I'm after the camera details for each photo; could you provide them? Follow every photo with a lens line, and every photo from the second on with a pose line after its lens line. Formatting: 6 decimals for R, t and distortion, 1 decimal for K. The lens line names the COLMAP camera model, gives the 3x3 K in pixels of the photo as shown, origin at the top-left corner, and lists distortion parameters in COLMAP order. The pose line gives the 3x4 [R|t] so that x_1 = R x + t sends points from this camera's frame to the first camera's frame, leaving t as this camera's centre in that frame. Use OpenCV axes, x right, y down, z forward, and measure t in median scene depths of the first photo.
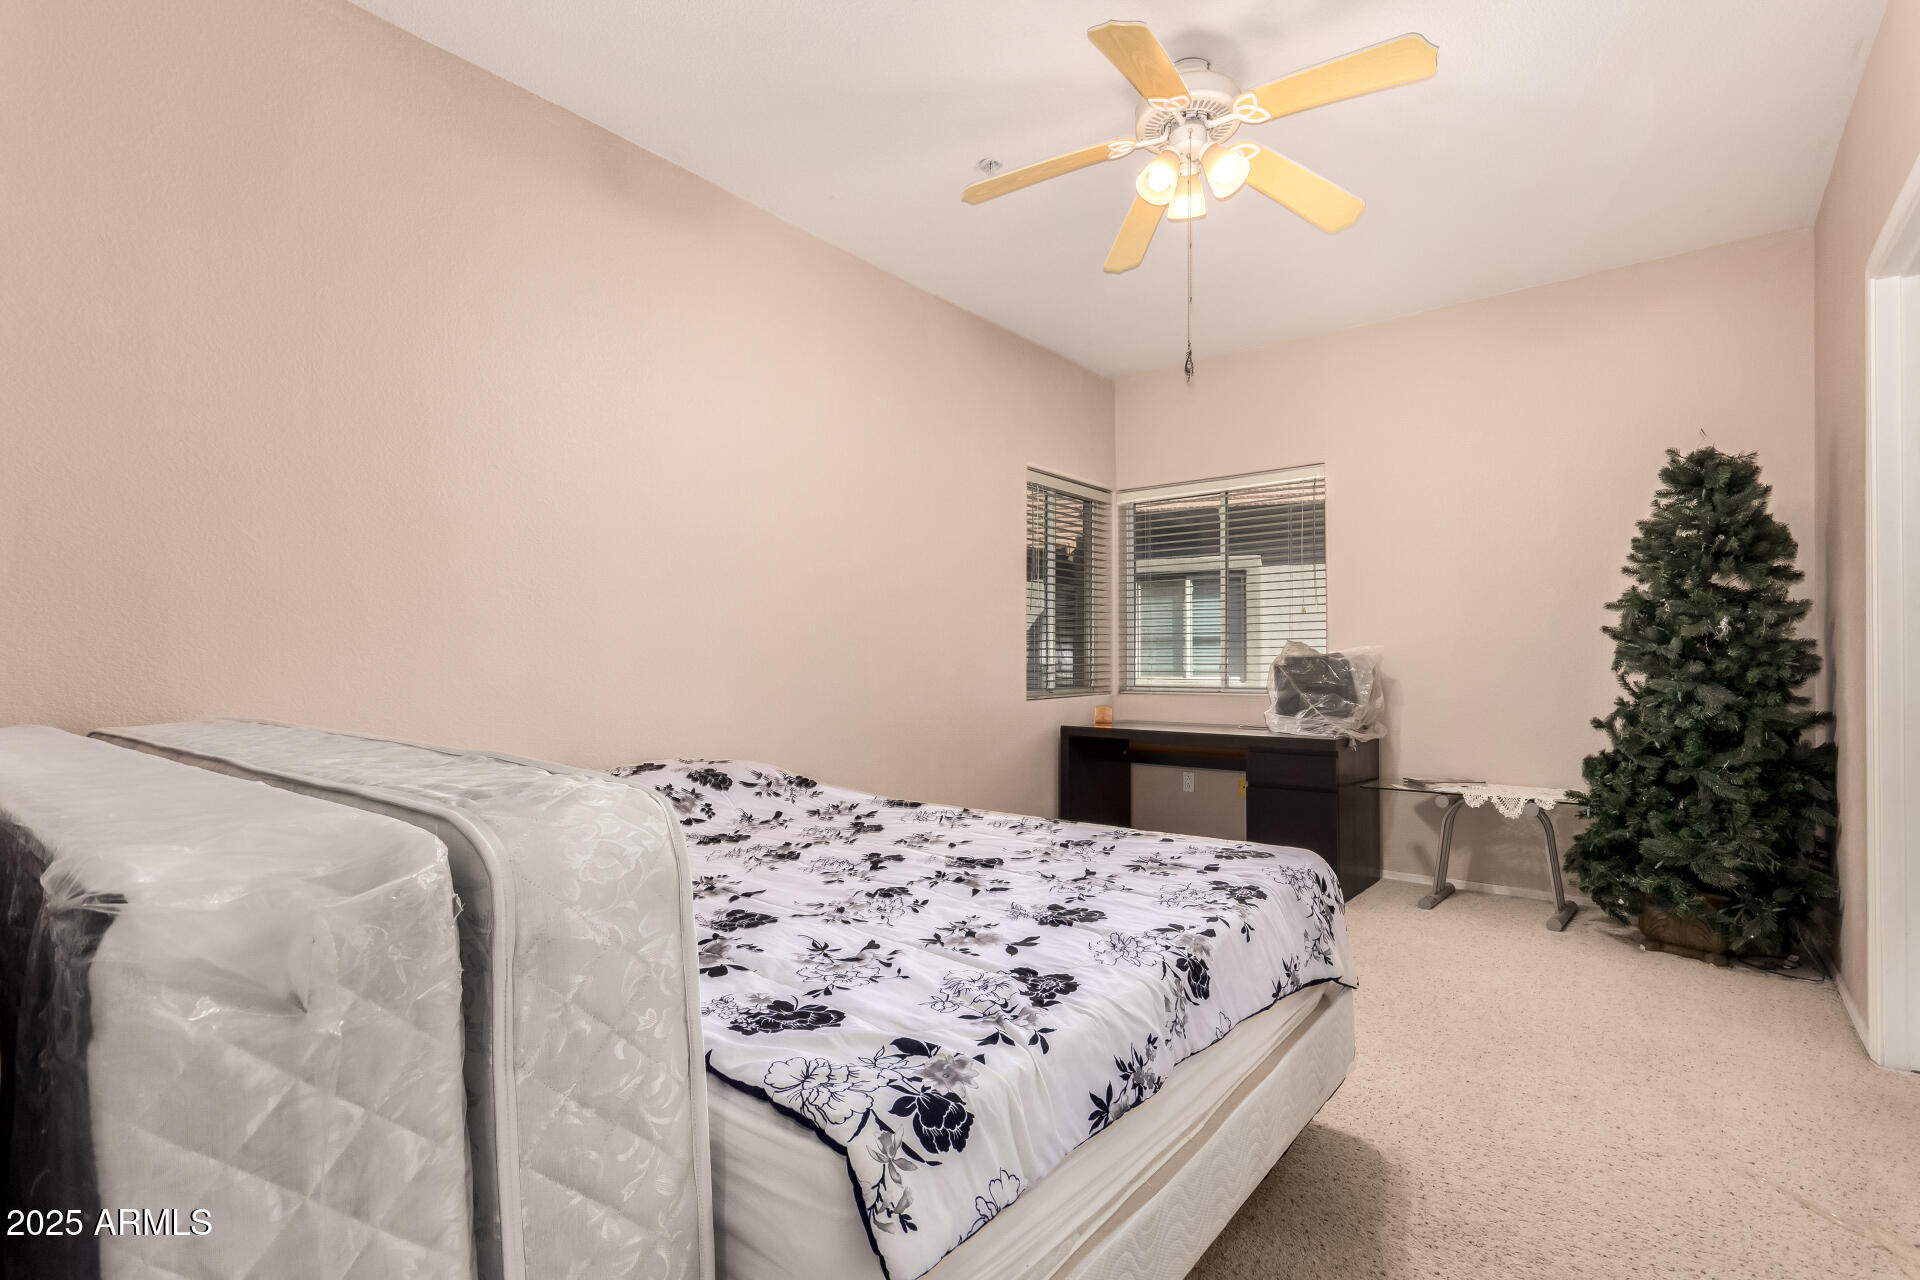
lens RADIAL K [[888.5, 0, 958.5], [0, 888.5, 646.9], [0, 0, 1]] dist [0.005896, -0.000736]
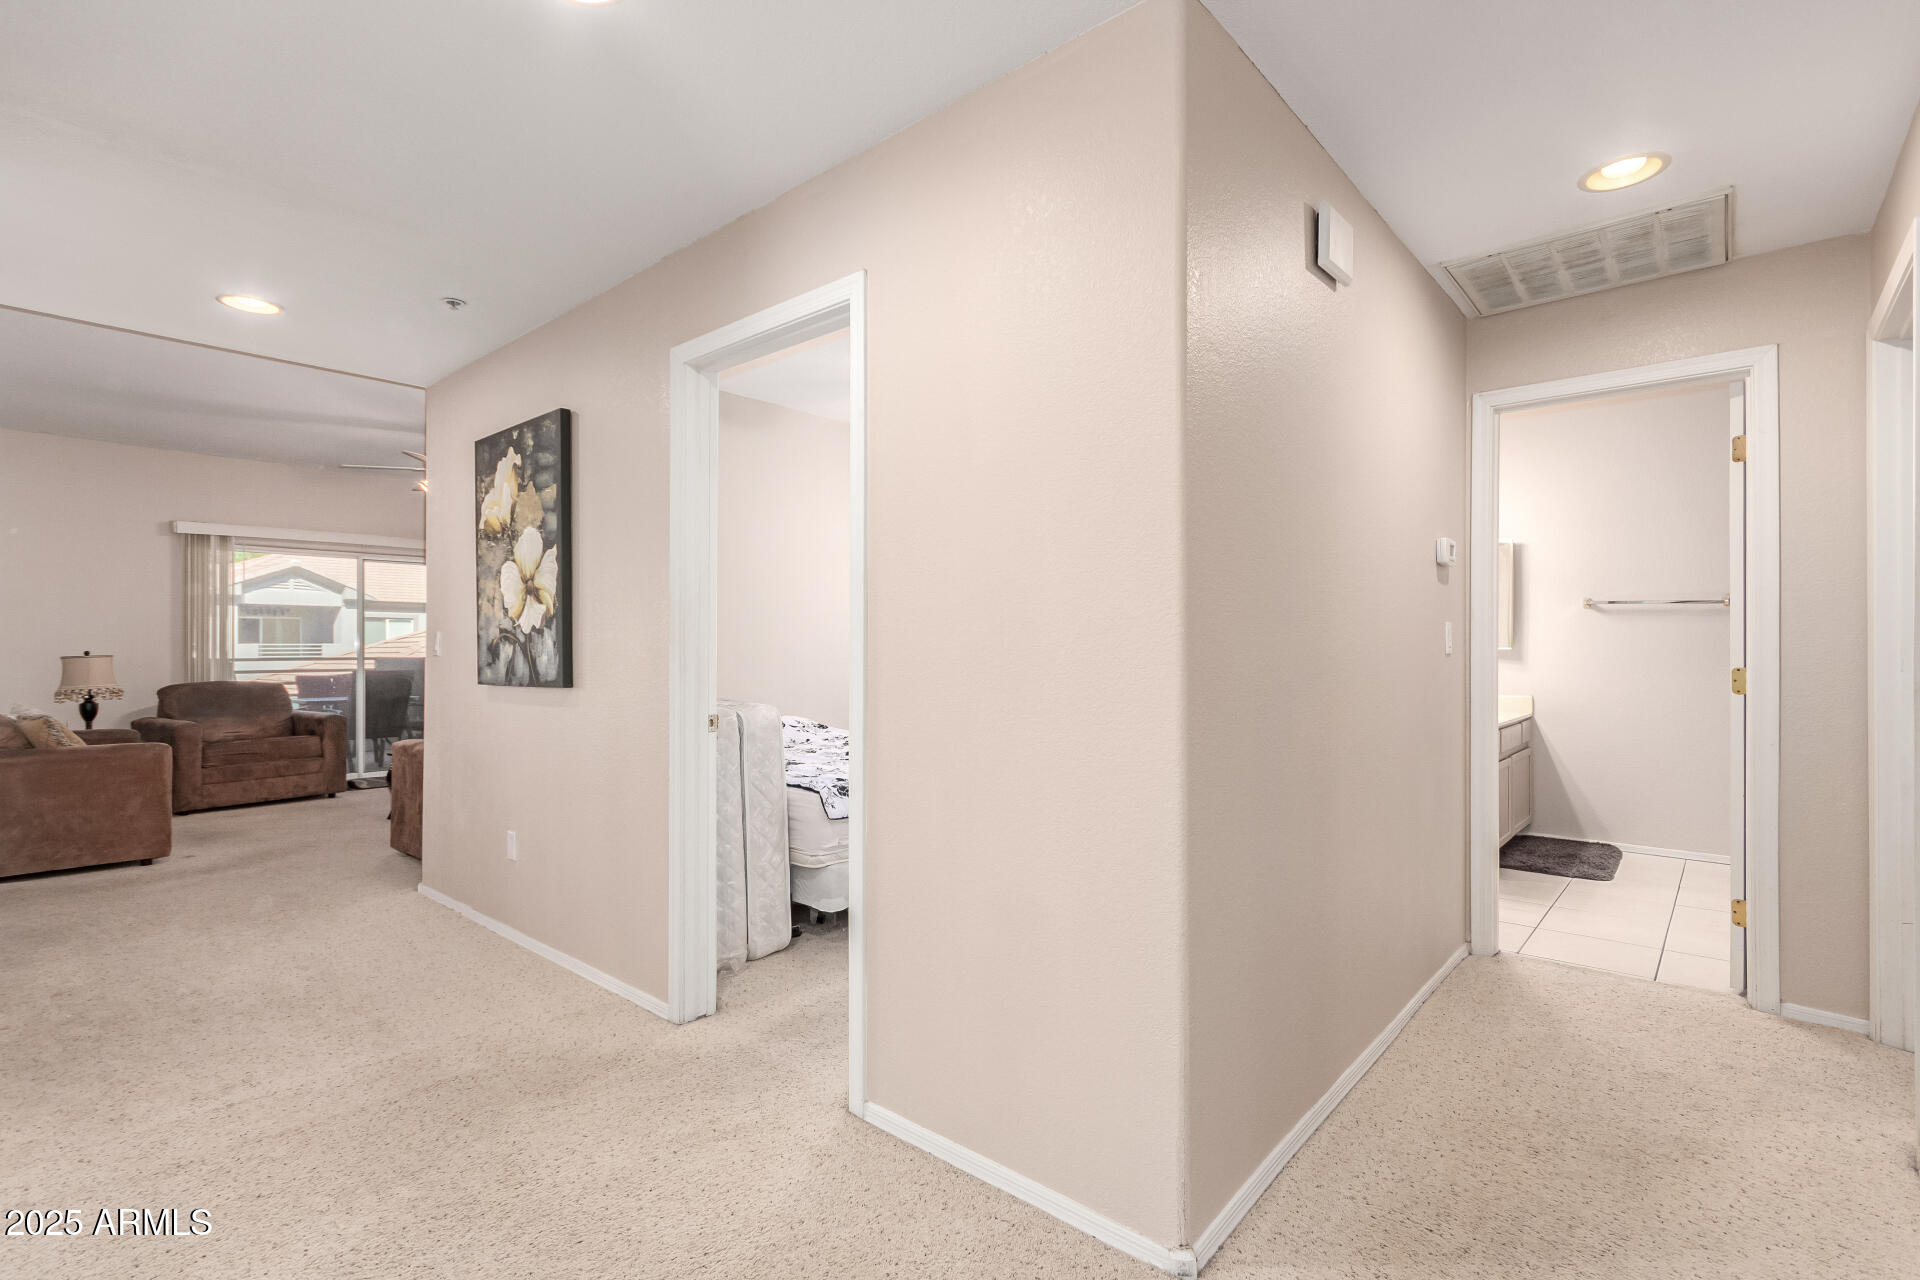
lens RADIAL K [[888.5, 0, 950.7], [0, 888.5, 644.9], [0, 0, 1]] dist [0.005896, -0.000736]
pose [[0.998652, 0.004725, -0.051688, 0.631786], [-0.003953, 0.999879, 0.015035, -0.167656], [0.051753, -0.014811, 0.998550, -2.812332]]
